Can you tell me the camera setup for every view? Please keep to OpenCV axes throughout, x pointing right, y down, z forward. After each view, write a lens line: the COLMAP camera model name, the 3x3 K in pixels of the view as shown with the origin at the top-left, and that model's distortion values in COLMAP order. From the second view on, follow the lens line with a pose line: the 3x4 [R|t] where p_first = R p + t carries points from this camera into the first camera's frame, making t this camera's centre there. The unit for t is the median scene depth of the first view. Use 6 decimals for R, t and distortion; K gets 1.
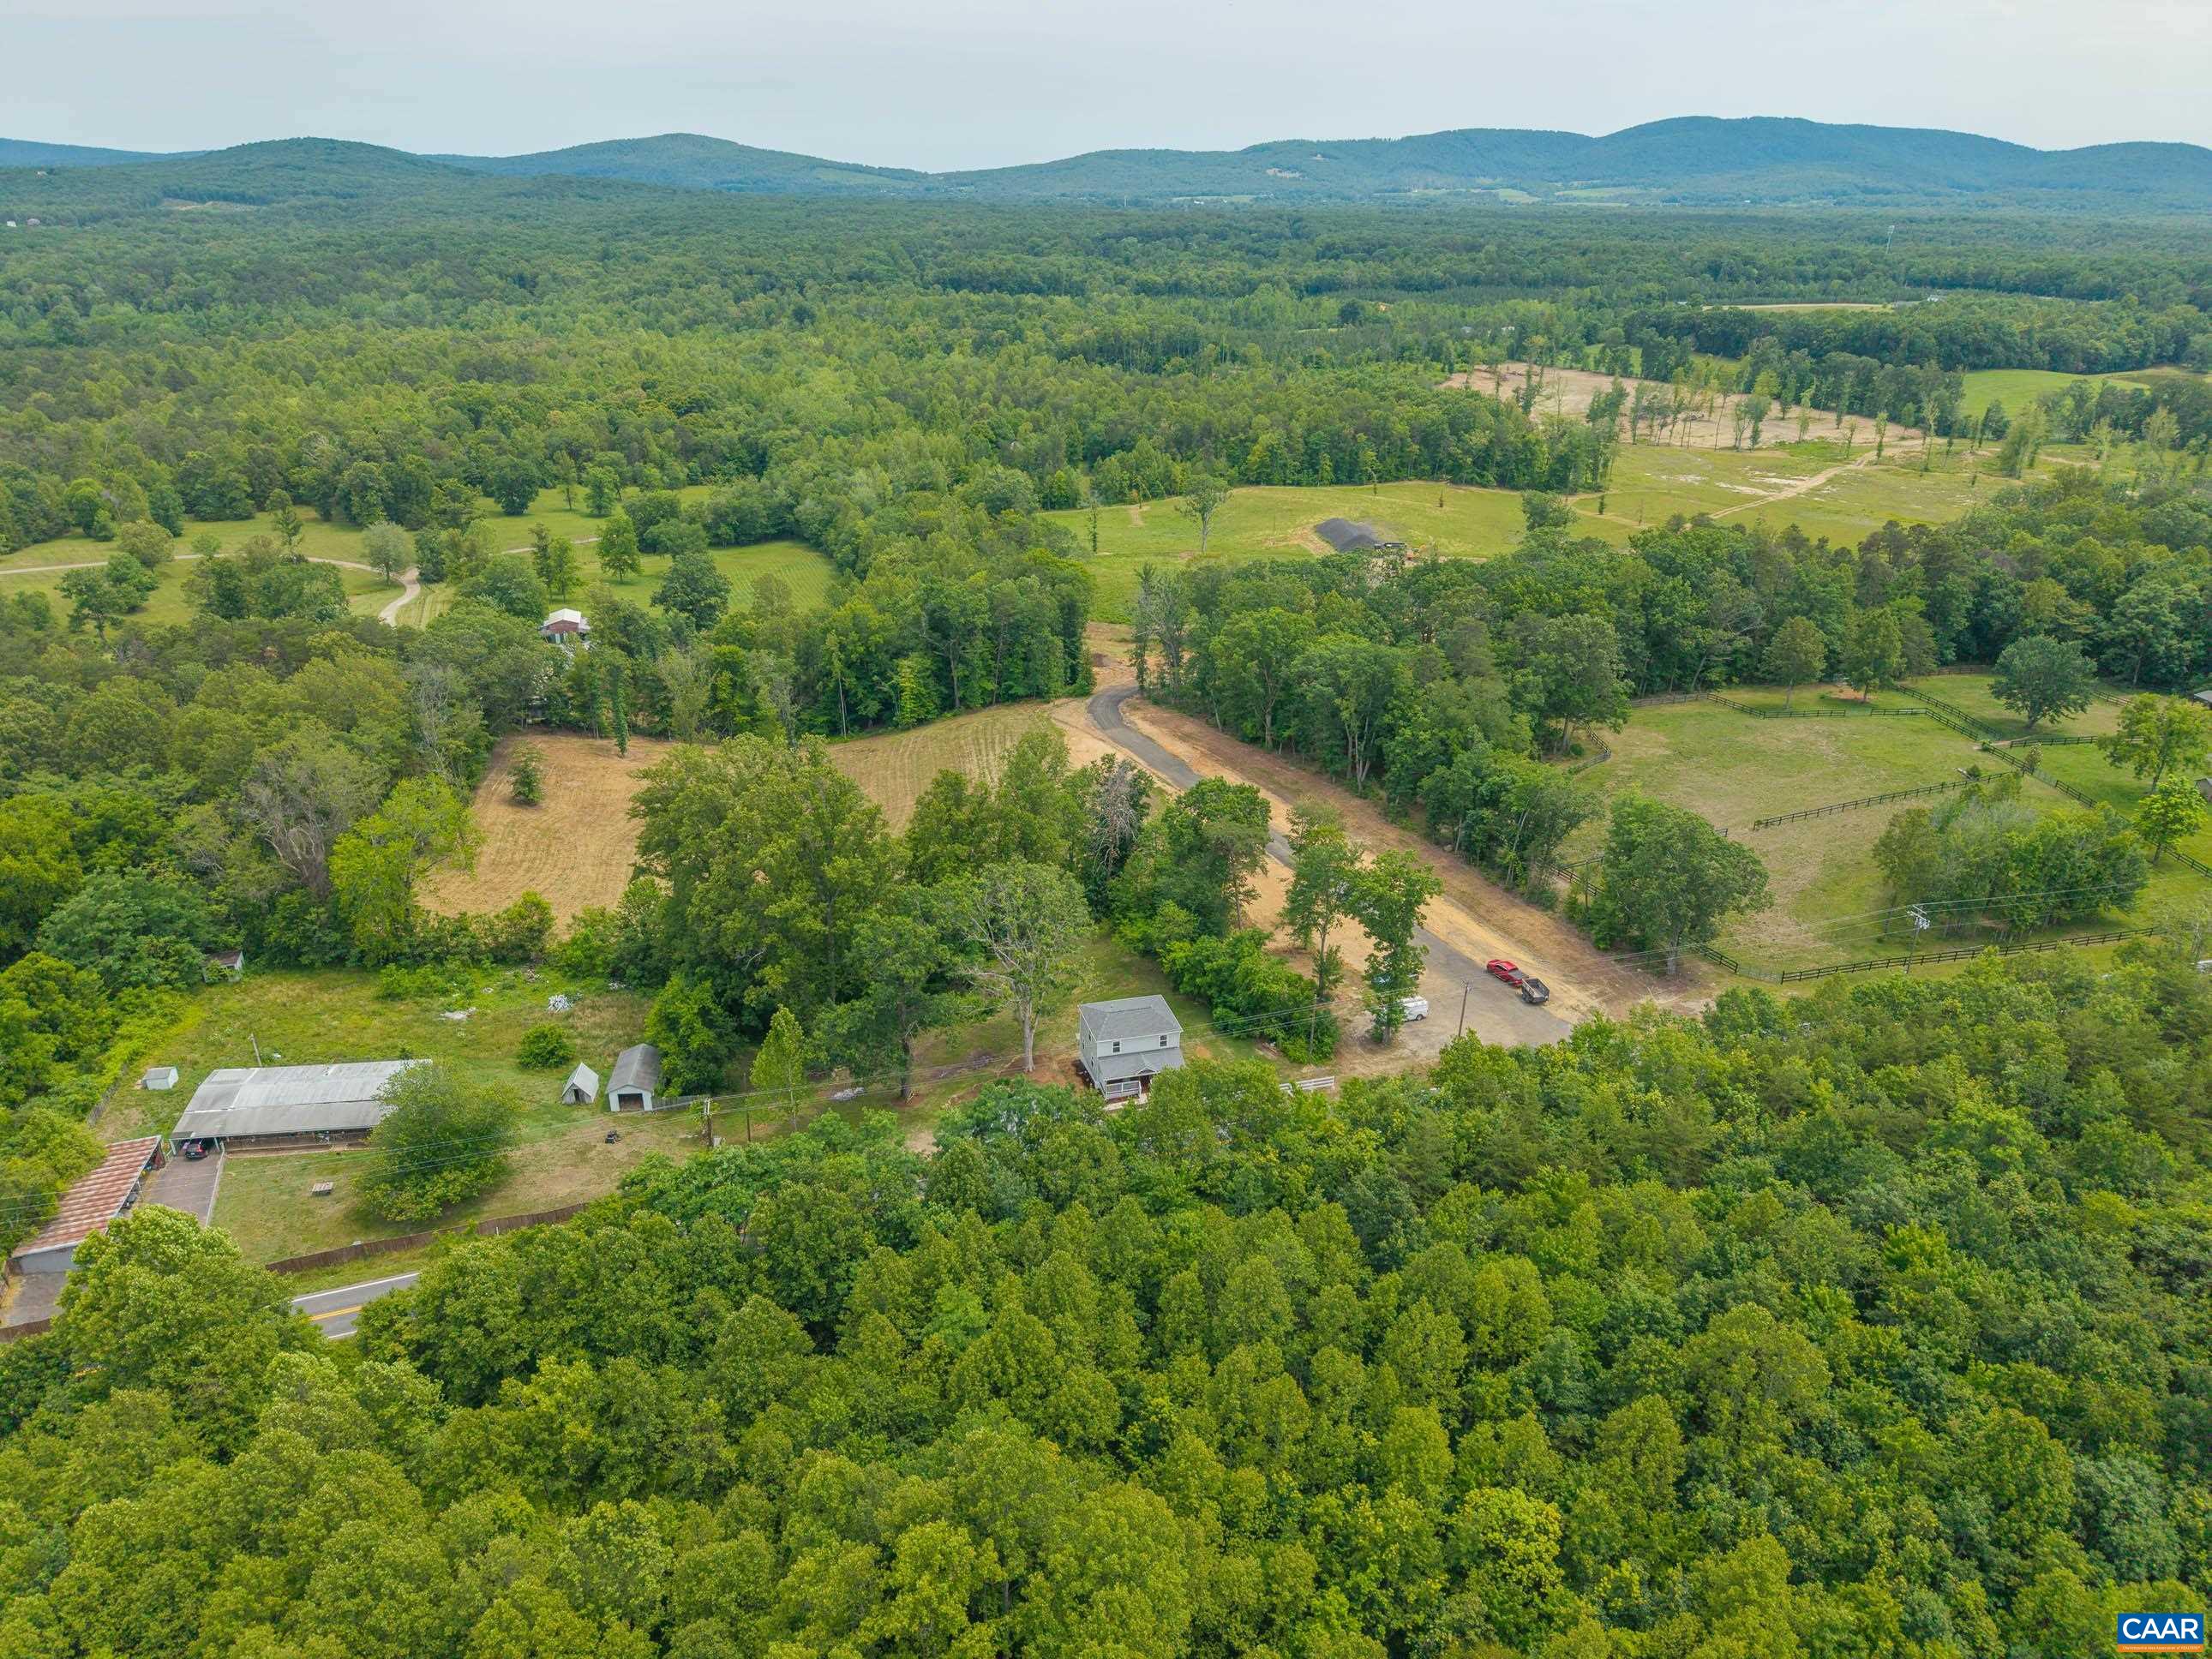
lens RADIAL K [[1482.1, 0, 1110.7], [0, 1482.1, 828.9], [0, 0, 1]] dist [0.020932, -0.016063]
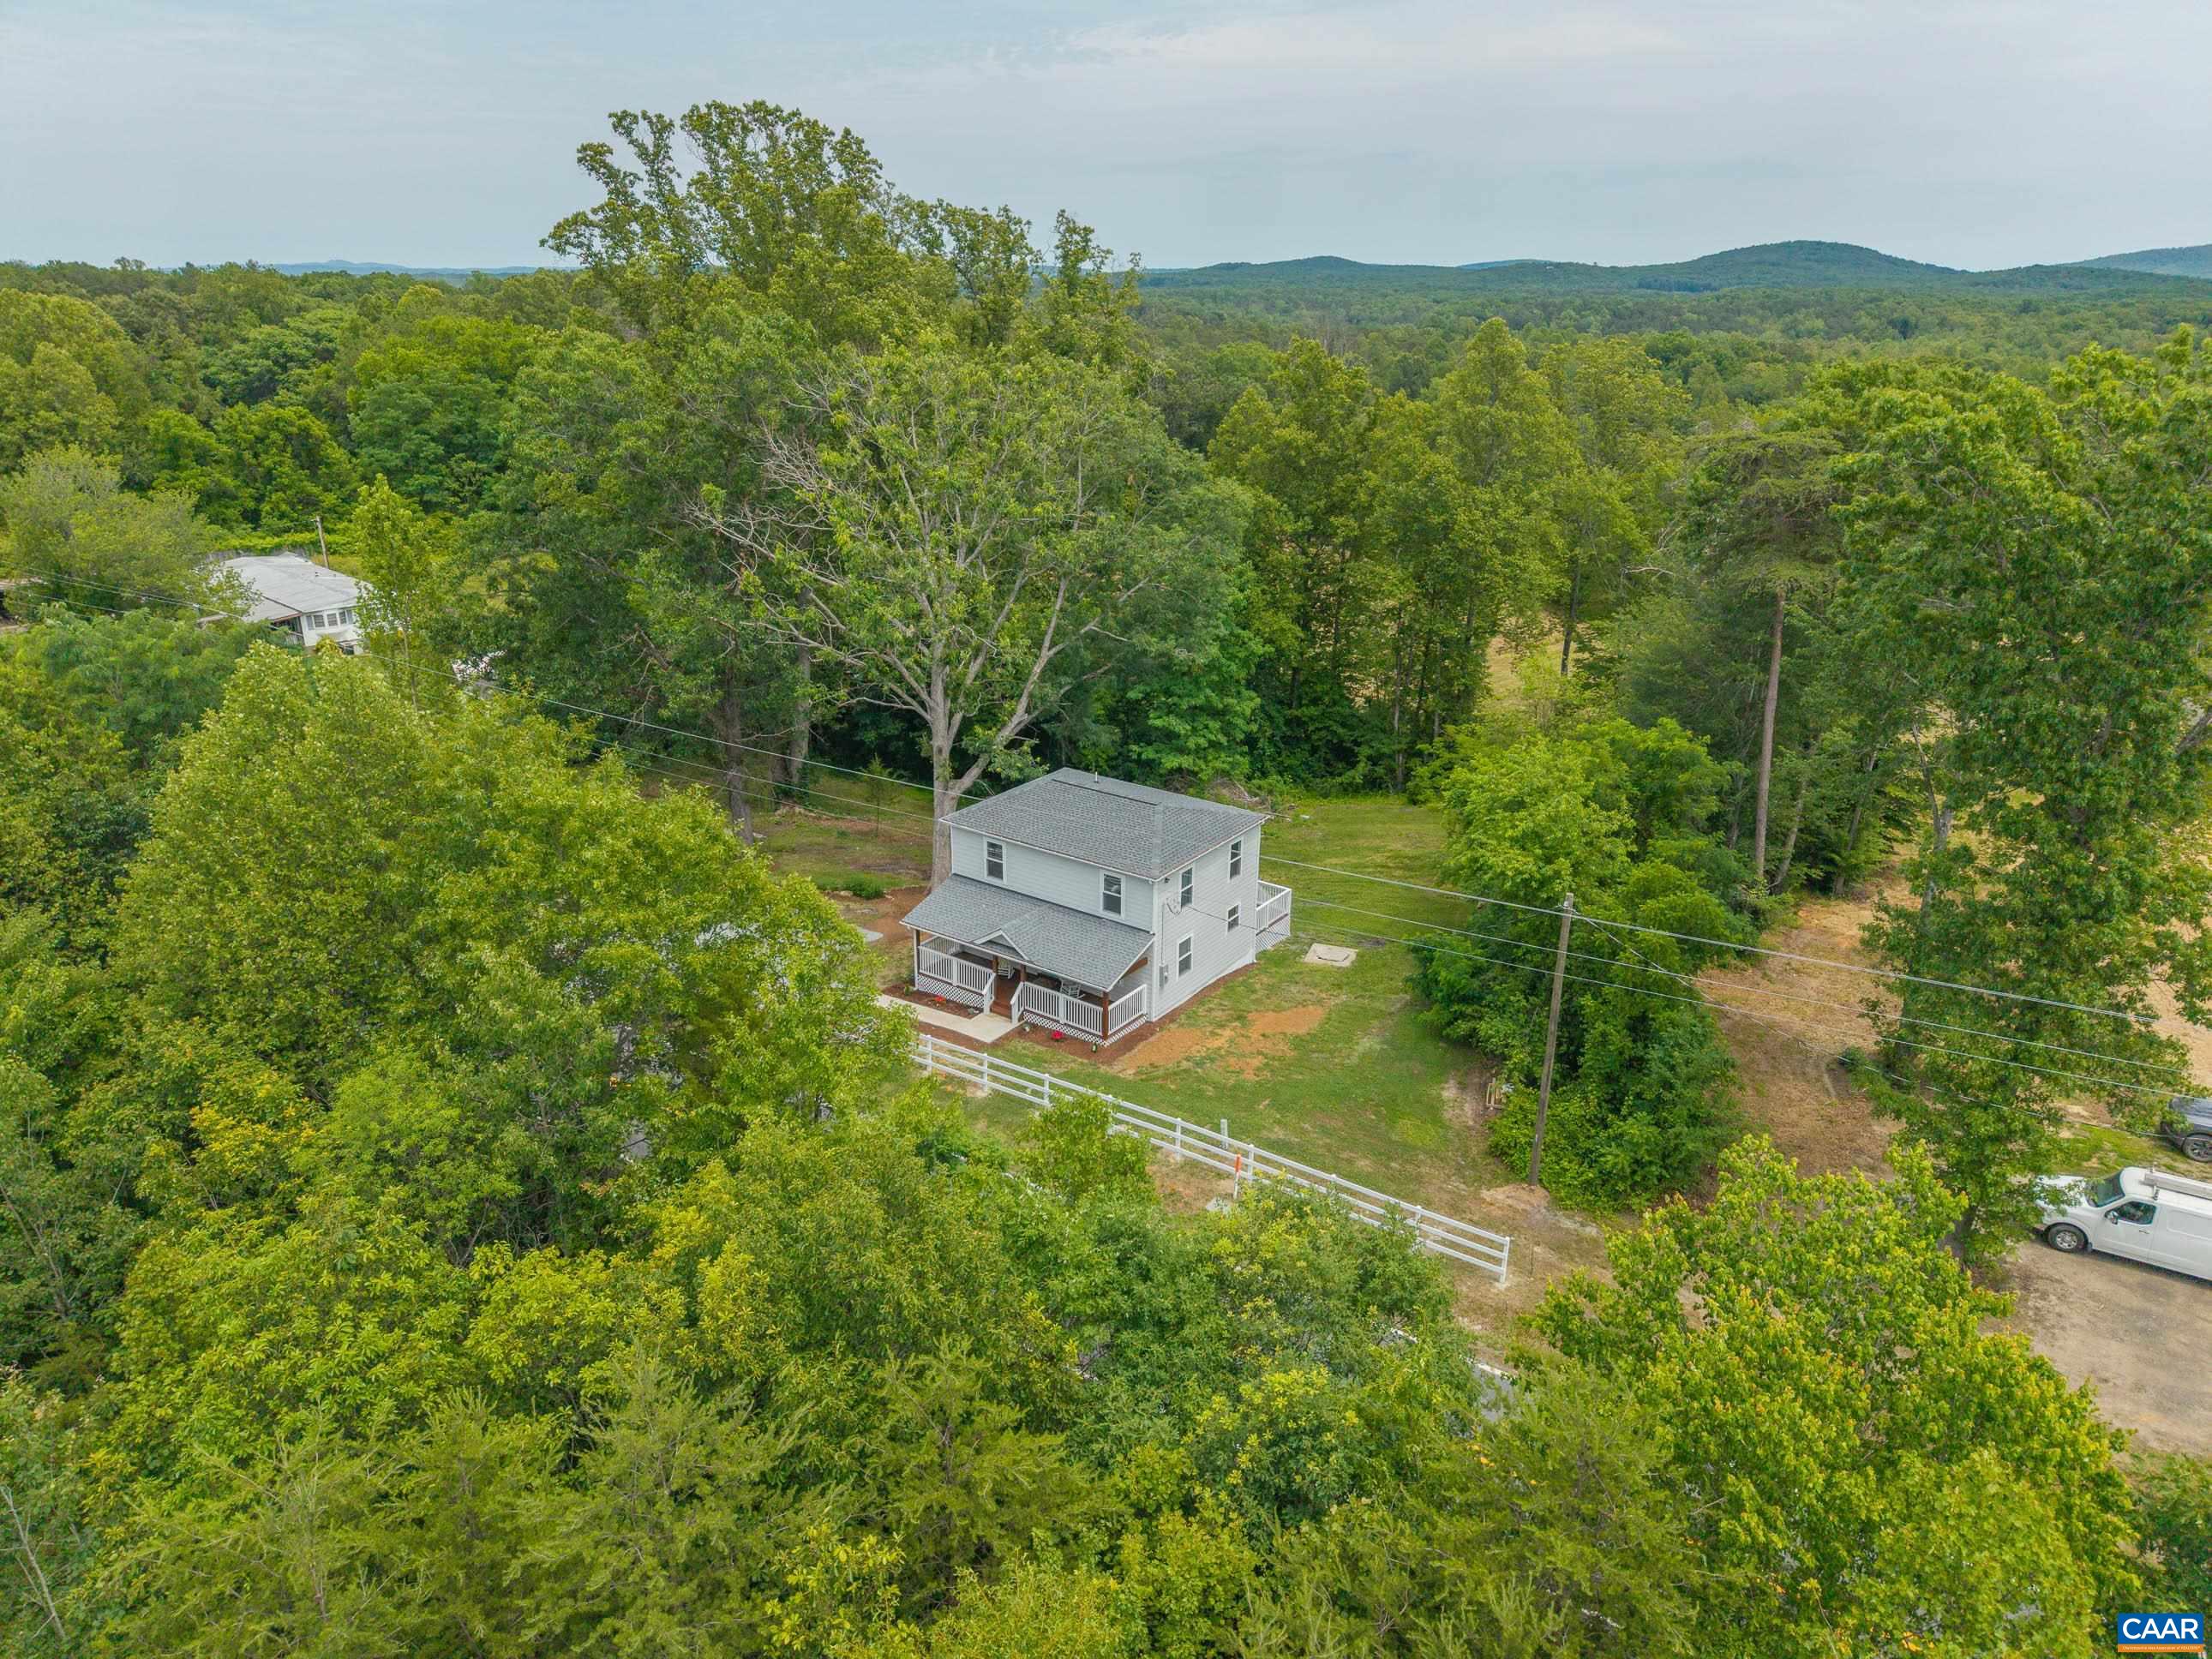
lens RADIAL K [[1482.1, 0, 1103.4], [0, 1482.1, 830.3], [0, 0, 1]] dist [0.020932, -0.016063]
pose [[0.634430, 0.262025, -0.727215, 0.212958], [-0.315378, 0.946671, 0.065958, 0.089442], [0.705716, 0.187502, 0.683234, 0.632143]]
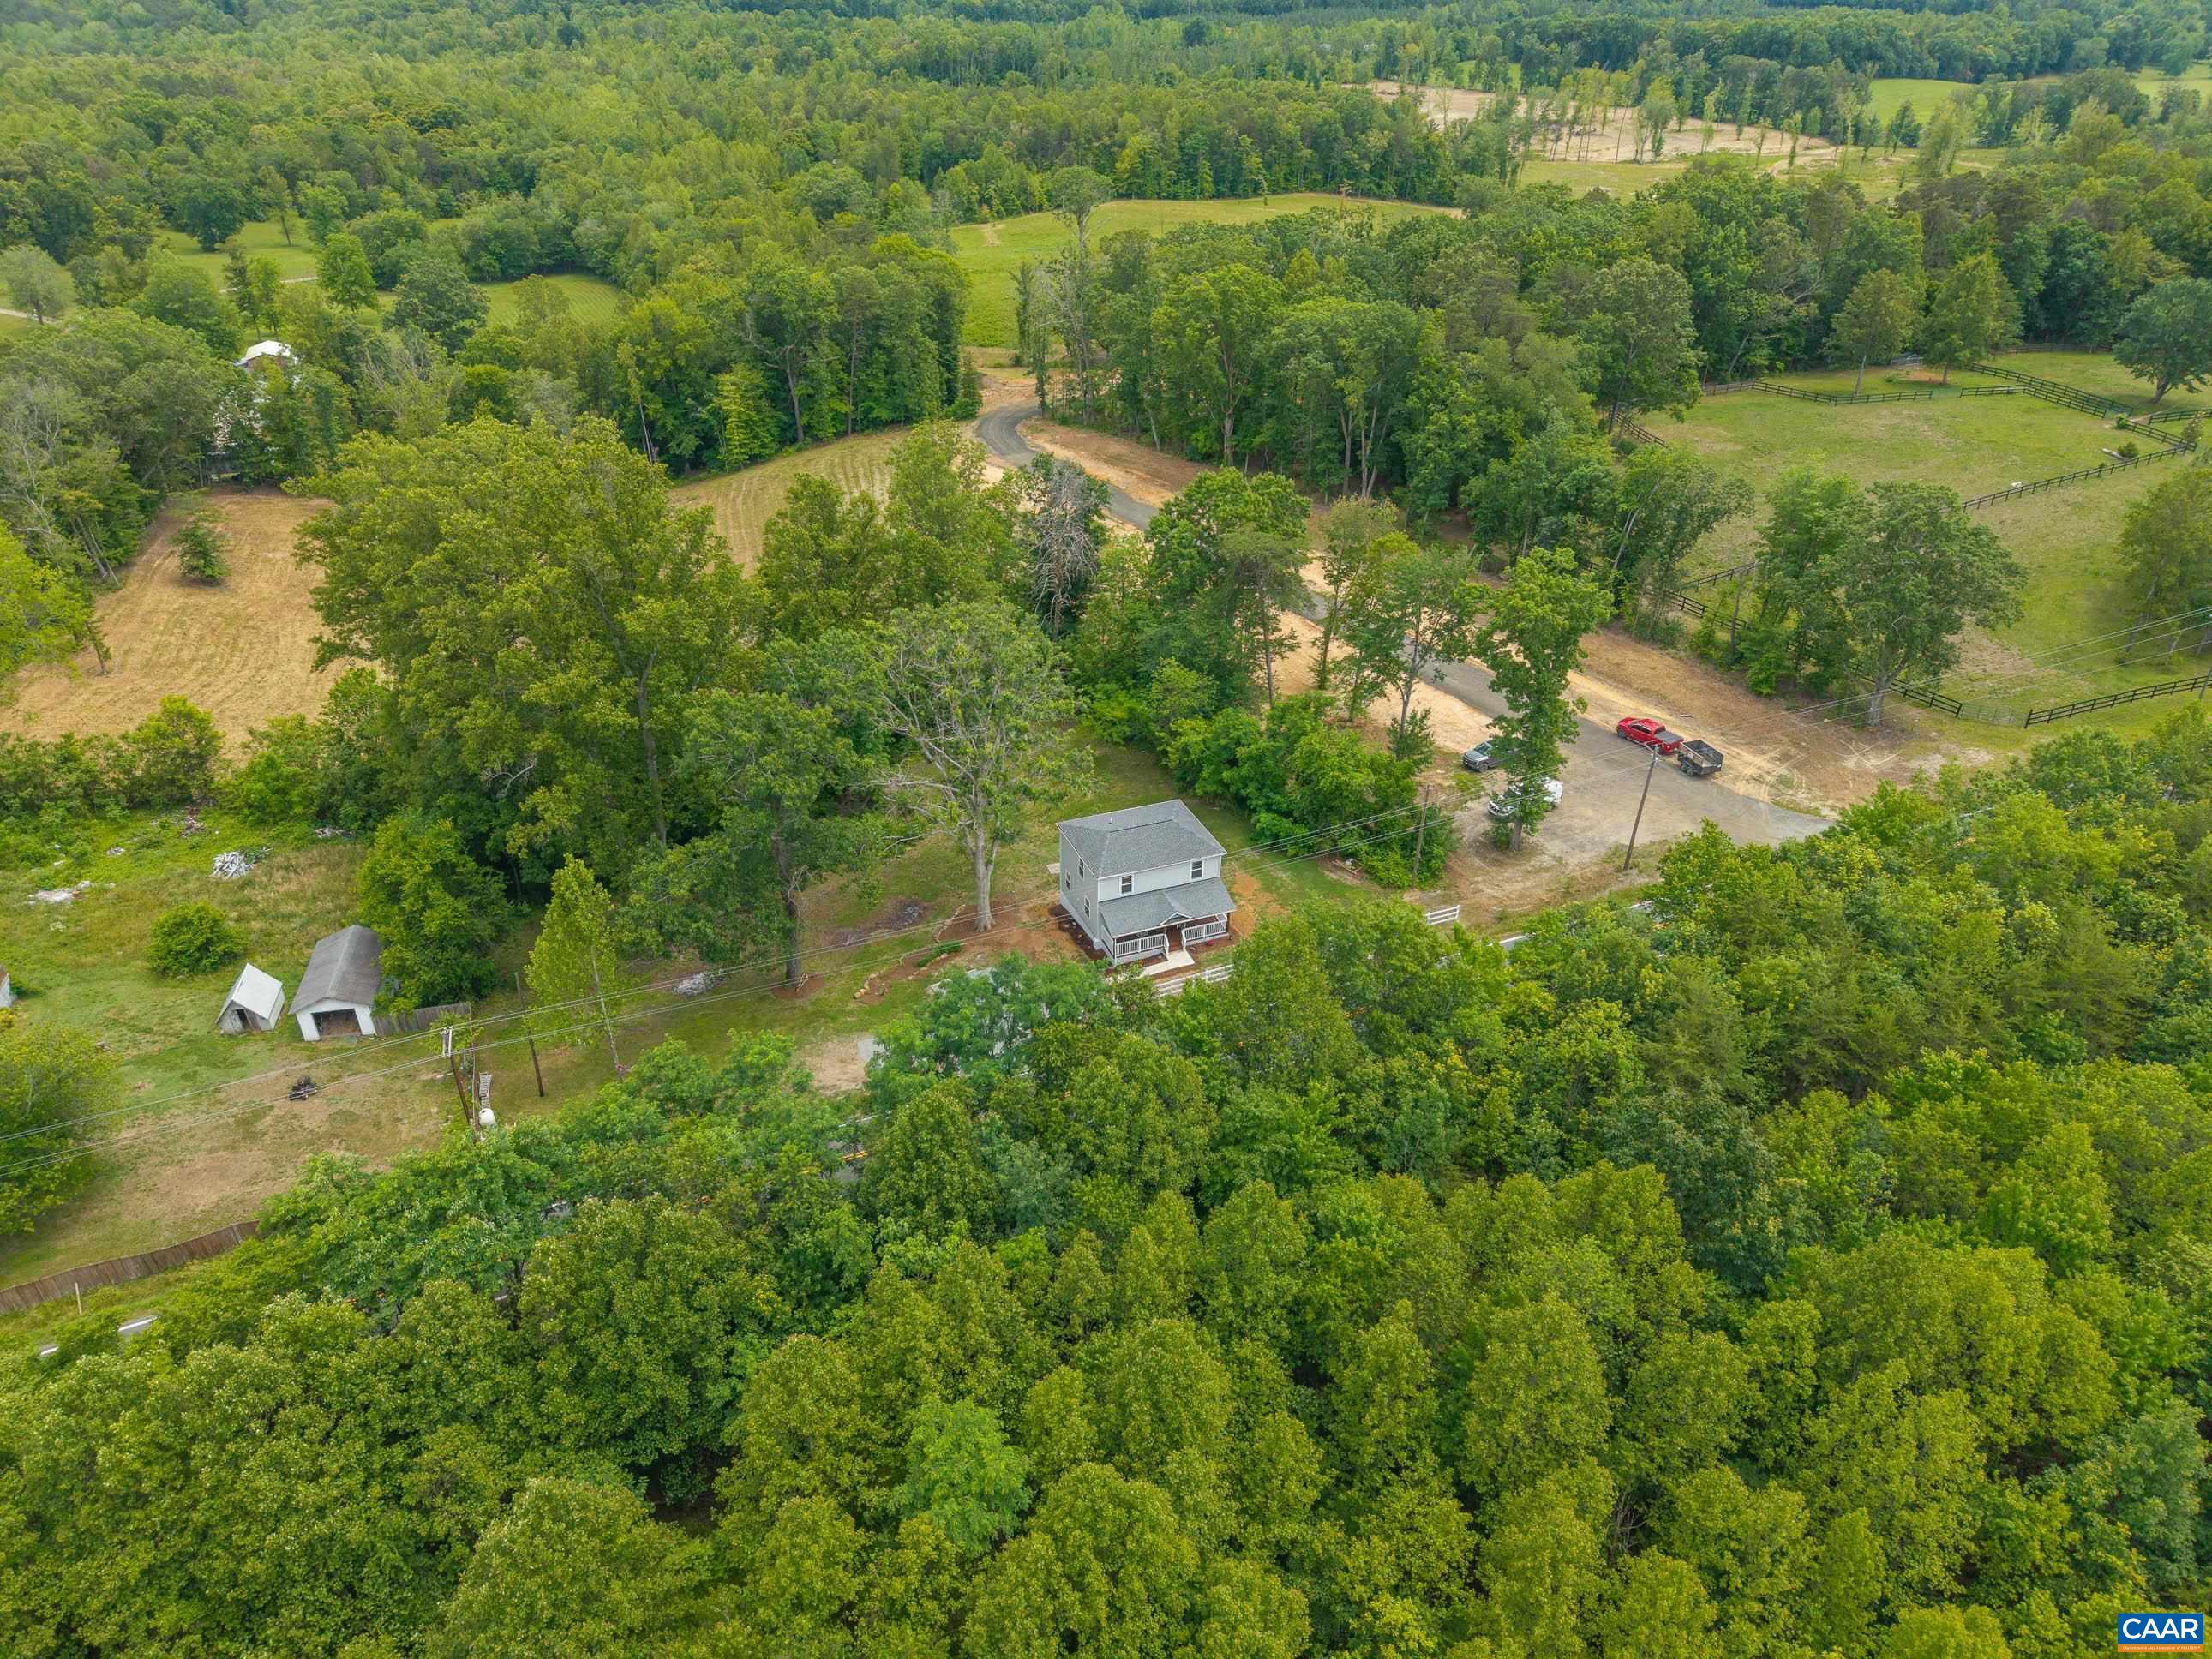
lens RADIAL K [[1482.1, 0, 1105.1], [0, 1482.1, 830.7], [0, 0, 1]] dist [0.020932, -0.016063]
pose [[0.993580, -0.062098, 0.094564, -0.051366], [0.048822, 0.989402, 0.136750, 0.030556], [-0.102053, -0.131255, 0.986082, 0.305435]]
